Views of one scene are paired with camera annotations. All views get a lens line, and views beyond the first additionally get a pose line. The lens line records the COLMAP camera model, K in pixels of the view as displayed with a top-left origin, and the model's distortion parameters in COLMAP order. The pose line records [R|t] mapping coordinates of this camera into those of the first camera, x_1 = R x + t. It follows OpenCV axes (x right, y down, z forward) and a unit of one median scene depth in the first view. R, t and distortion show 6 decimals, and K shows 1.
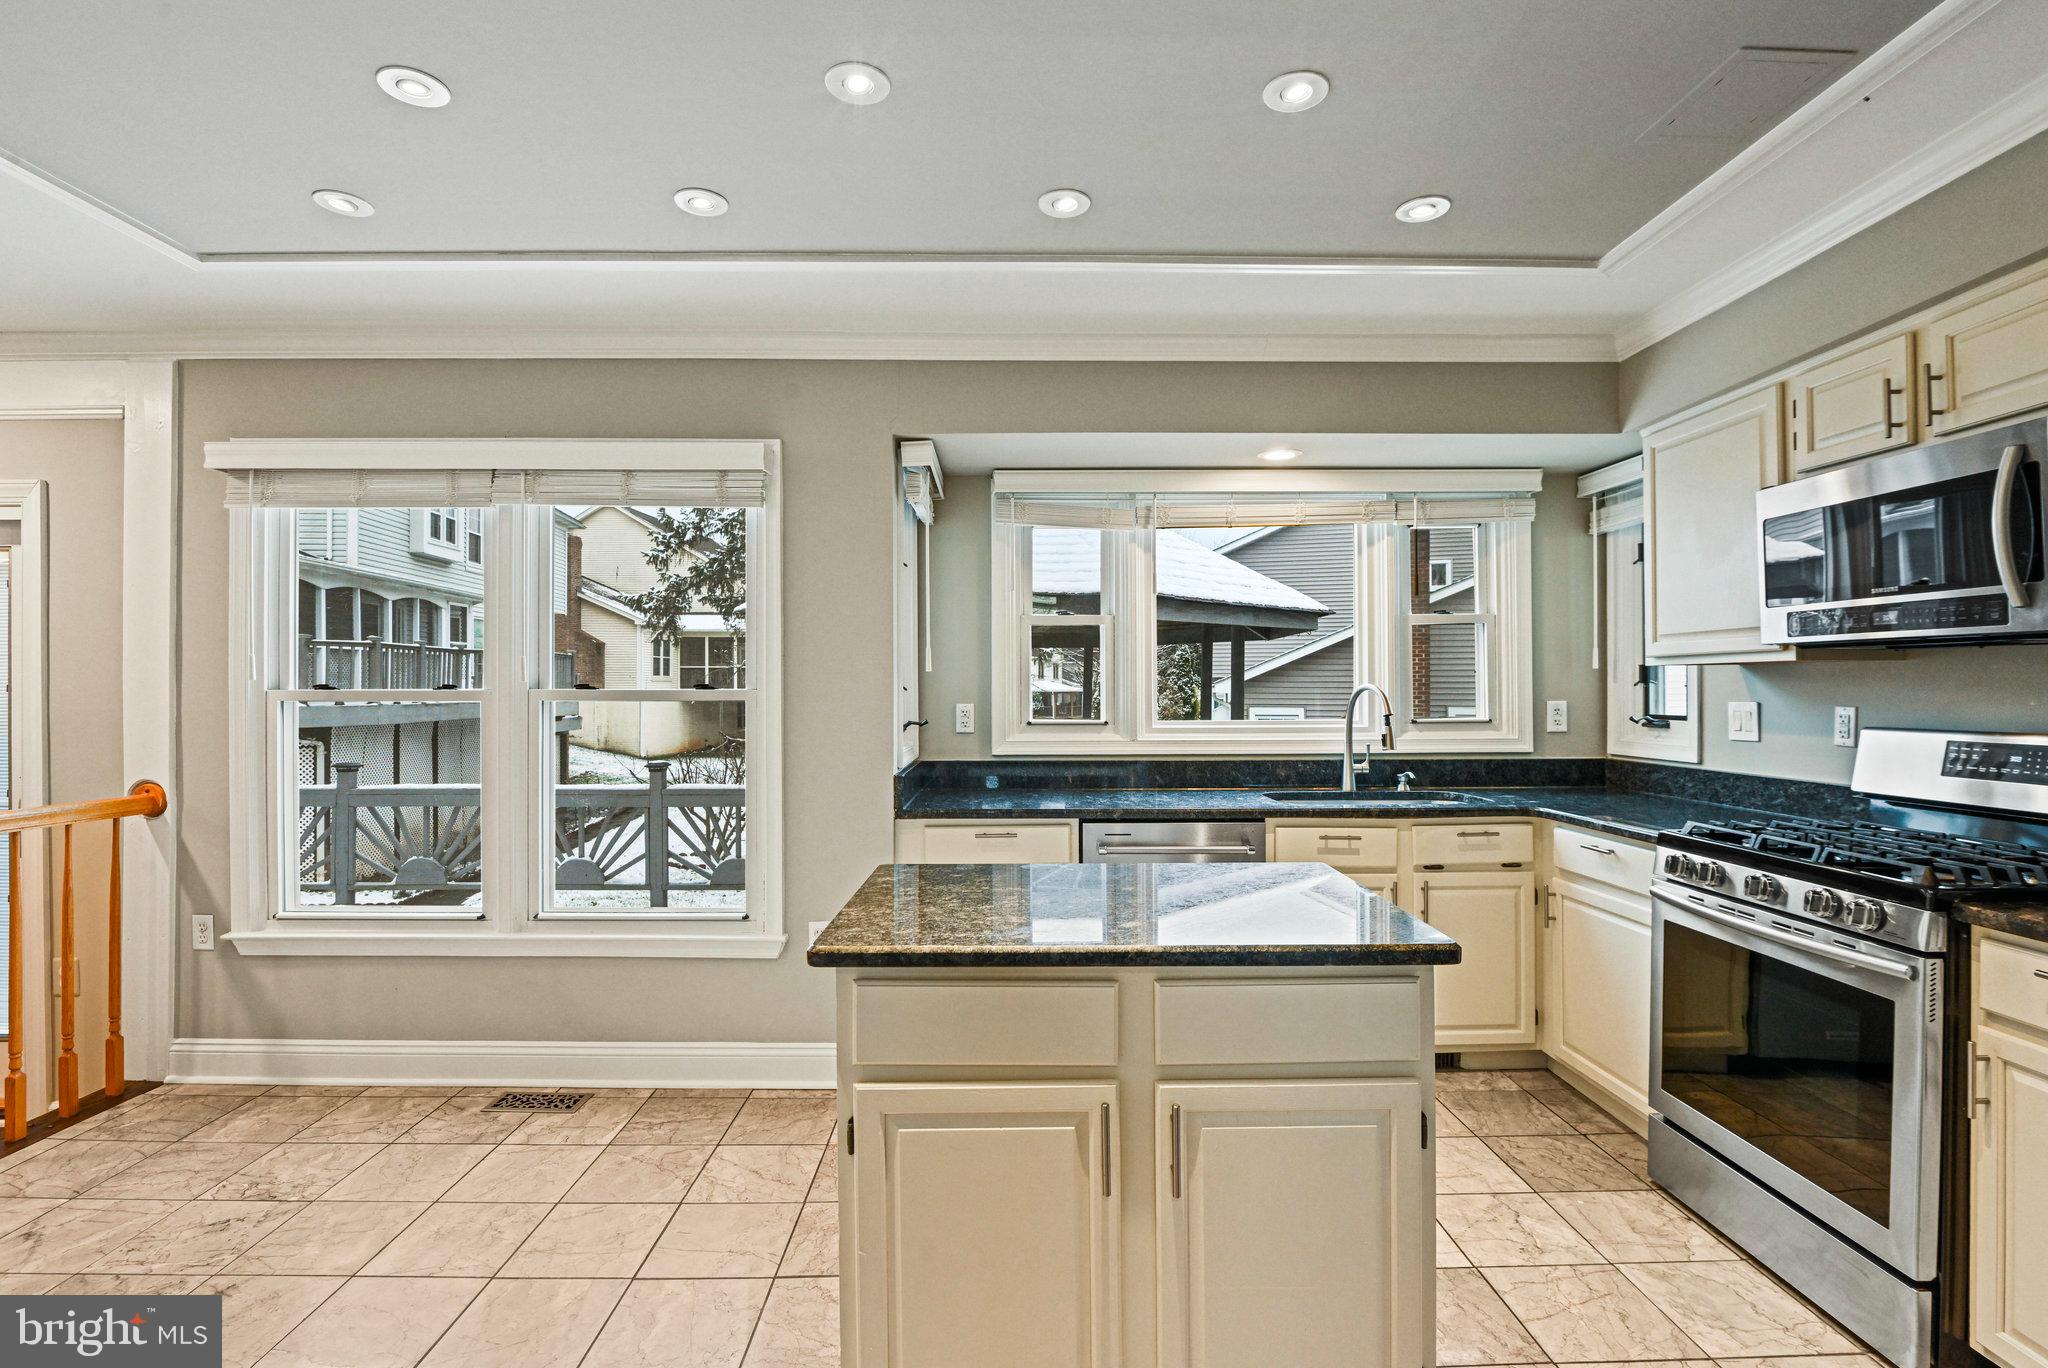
lens RADIAL K [[965.6, 0, 1018.2], [0, 965.6, 676.3], [0, 0, 1]] dist [-0.011051, -0.006259]
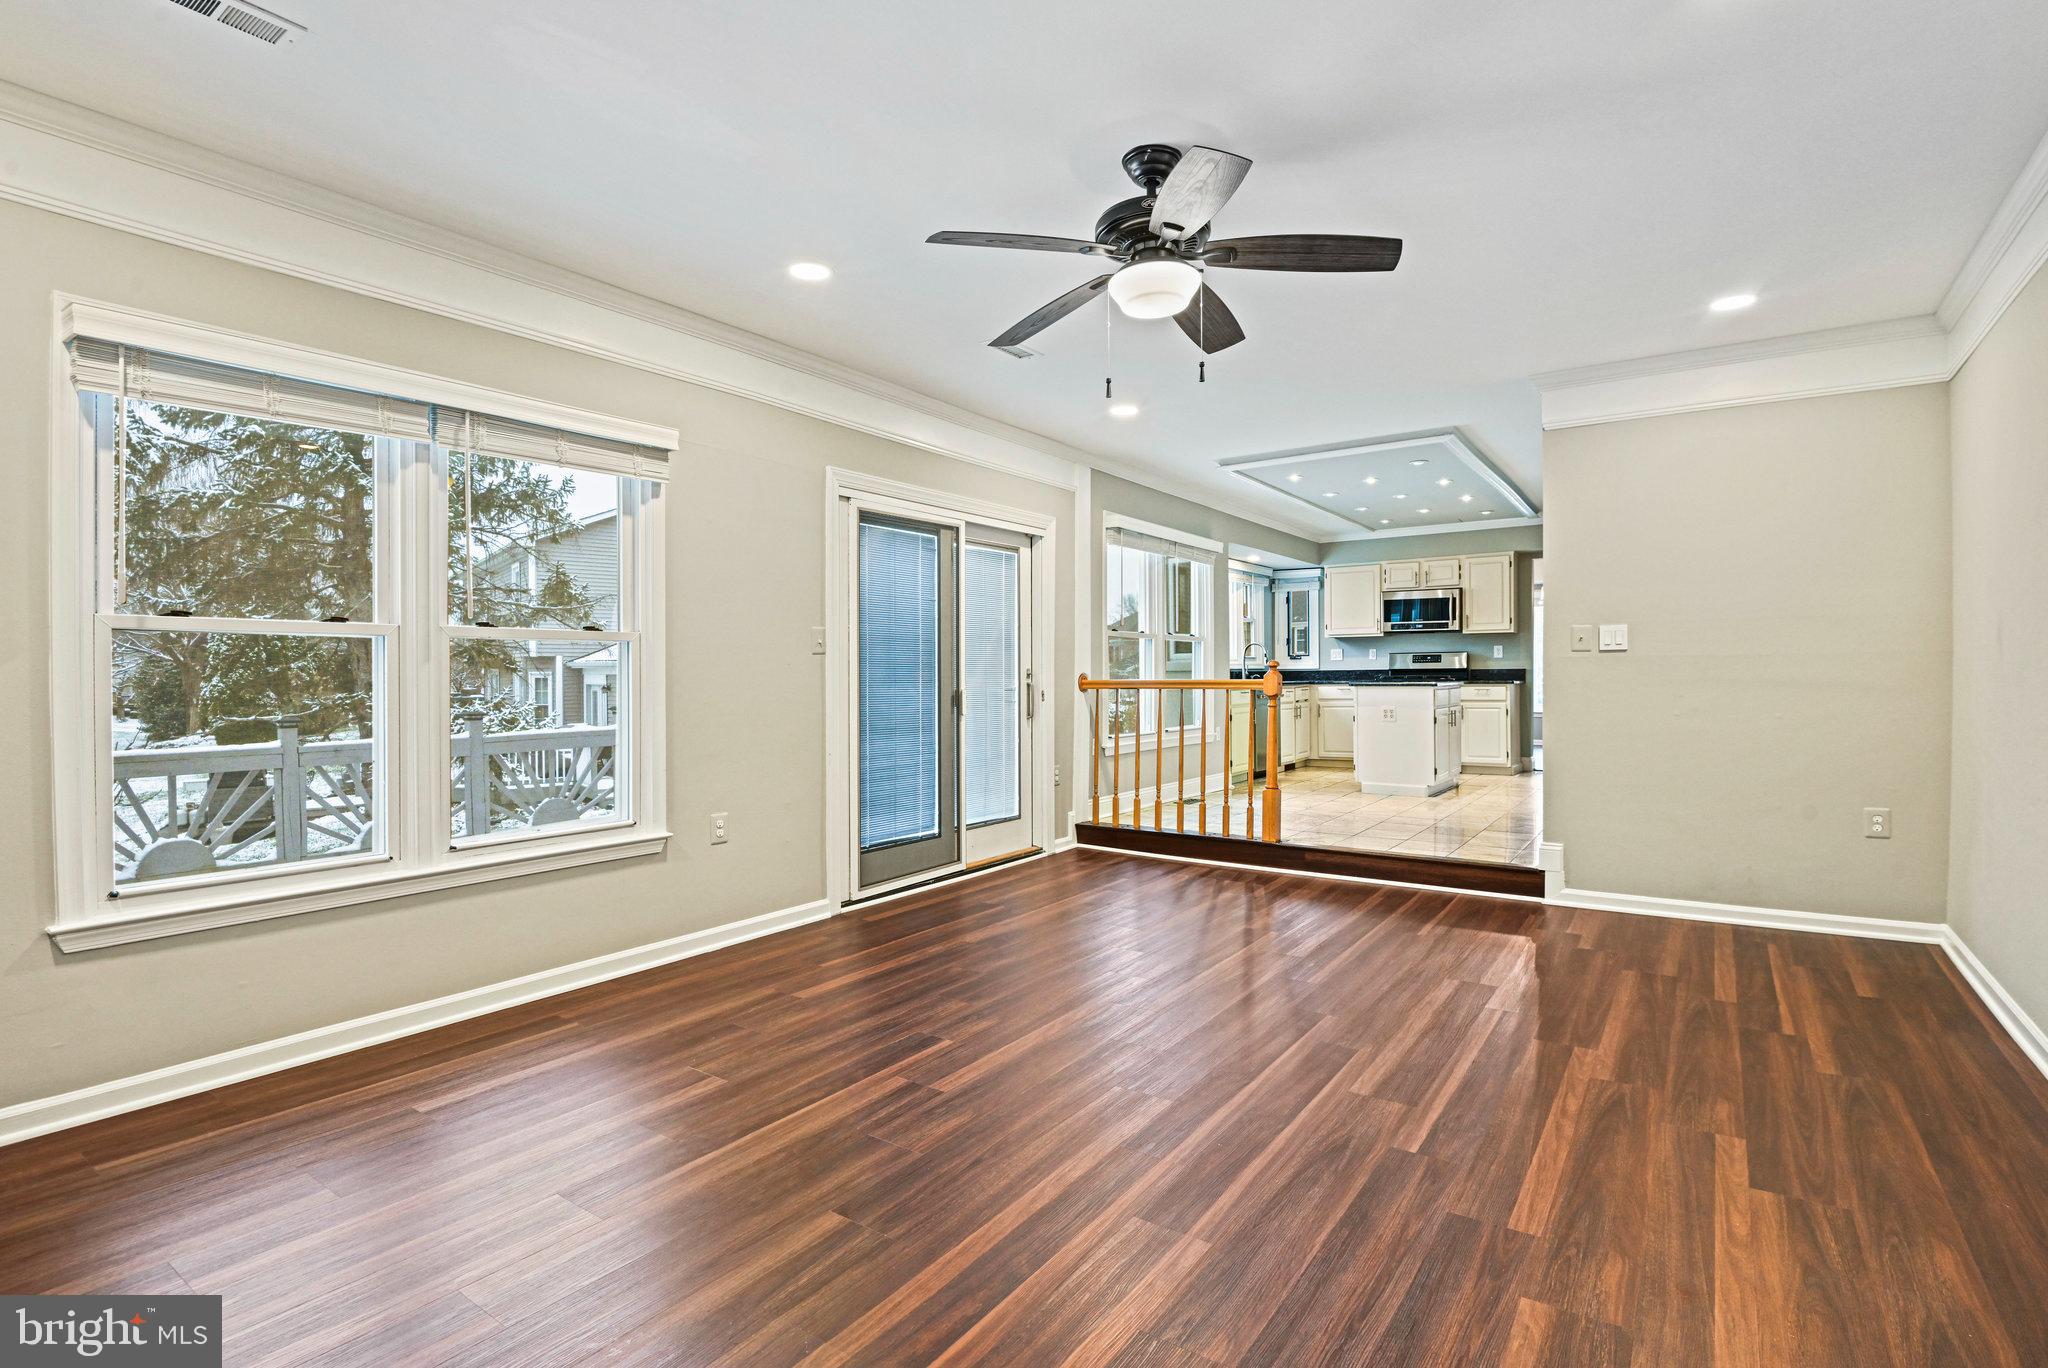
lens RADIAL K [[1029.8, 0, 1013.7], [0, 1029.8, 681.5], [0, 0, 1]] dist [-0.012377, -0.002411]
pose [[0.568641, -0.006087, 0.822563, -2.817209], [-0.003403, 0.999947, 0.009752, 0.106681], [-0.822579, -0.008345, 0.568590, -0.122190]]
